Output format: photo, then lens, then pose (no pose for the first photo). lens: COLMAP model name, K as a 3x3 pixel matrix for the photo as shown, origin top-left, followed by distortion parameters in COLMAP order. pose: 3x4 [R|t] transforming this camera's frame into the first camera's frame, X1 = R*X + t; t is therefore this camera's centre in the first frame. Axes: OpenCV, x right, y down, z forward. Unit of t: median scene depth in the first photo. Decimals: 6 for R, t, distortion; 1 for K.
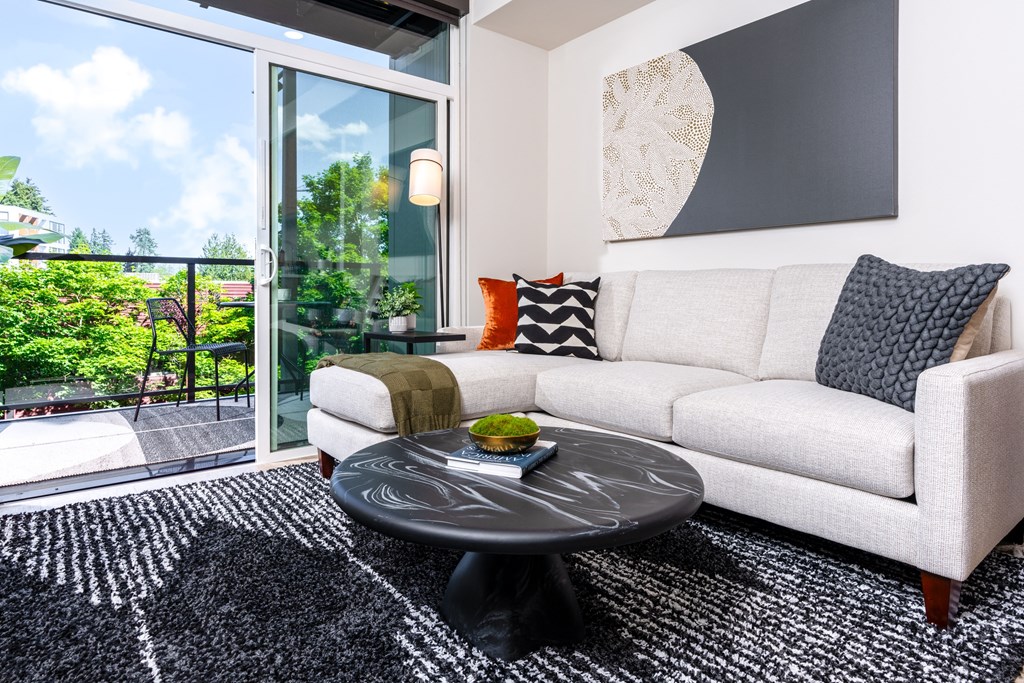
lens RADIAL K [[587.5, 0, 510.0], [0, 587.5, 298.5], [0, 0, 1]] dist [0.000523, 0.000491]
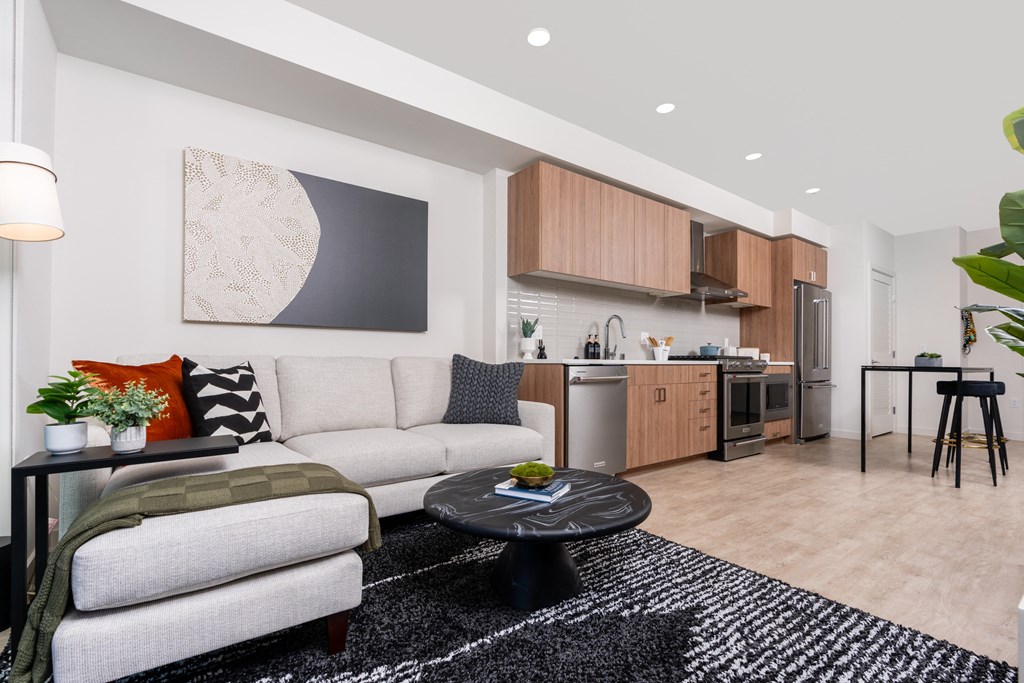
lens RADIAL K [[466.6, 0, 509.9], [0, 466.6, 356.0], [0, 0, 1]] dist [0.000862, 0.000031]
pose [[0.033567, 0.006877, 0.999413, -0.649796], [0.002282, 0.999973, -0.006957, -0.039598], [-0.999434, 0.002514, 0.033551, 0.529142]]
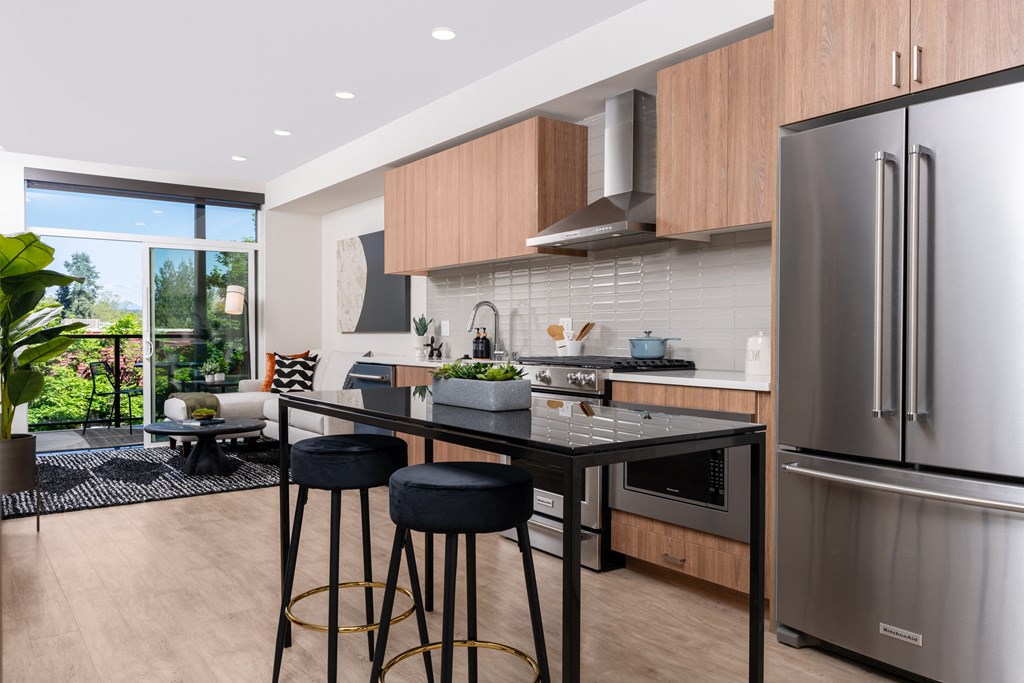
lens RADIAL K [[768.1, 0, 512.6], [0, 768.1, 354.0], [0, 0, 1]] dist [0.009937, 0.001204]
pose [[0.998856, 0.001804, -0.047786, 0.933268], [-0.001044, 0.999873, 0.015926, -0.079746], [0.047808, -0.015858, 0.998731, -1.531016]]
